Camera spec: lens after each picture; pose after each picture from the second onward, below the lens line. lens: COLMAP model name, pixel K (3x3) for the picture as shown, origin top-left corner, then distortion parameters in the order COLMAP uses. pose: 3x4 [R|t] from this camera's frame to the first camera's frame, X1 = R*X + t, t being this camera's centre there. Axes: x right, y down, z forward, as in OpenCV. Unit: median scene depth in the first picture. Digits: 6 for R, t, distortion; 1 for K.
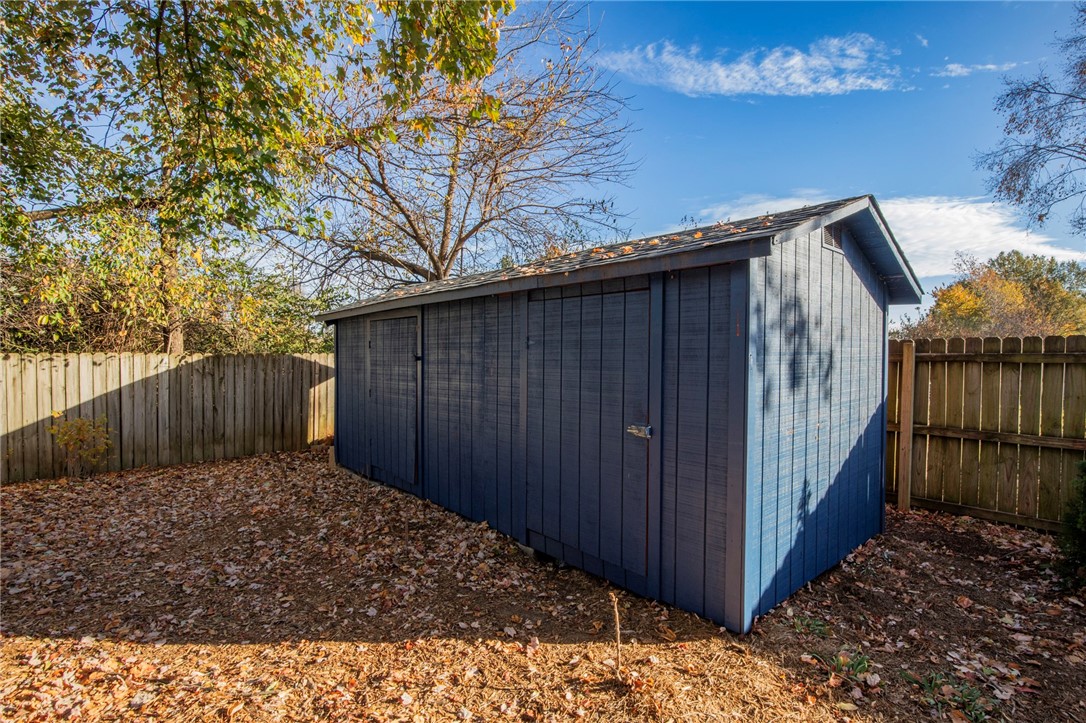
lens RADIAL K [[505.8, 0, 542.0], [0, 505.8, 358.6], [0, 0, 1]] dist [-0.031399, 0.005079]
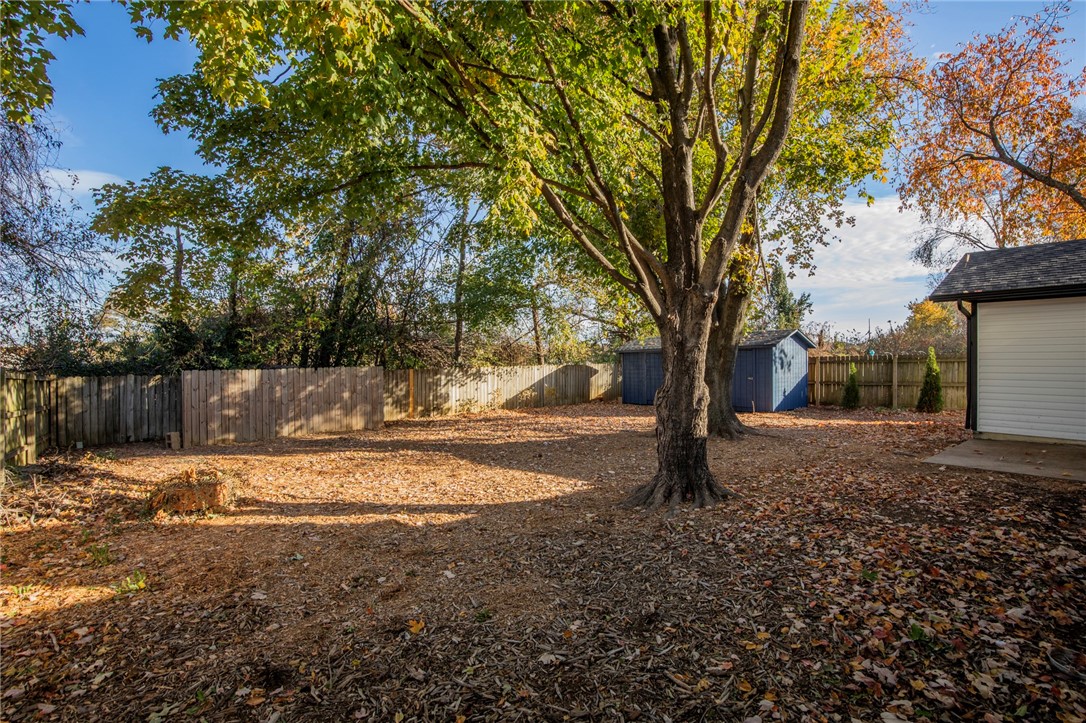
lens RADIAL K [[505.8, 0, 543.6], [0, 505.8, 365.2], [0, 0, 1]] dist [-0.031399, 0.005079]
pose [[0.999703, -0.017512, -0.016927, -1.120678], [0.017573, 0.999840, 0.003441, -0.024087], [0.016864, -0.003737, 0.999851, -2.533007]]
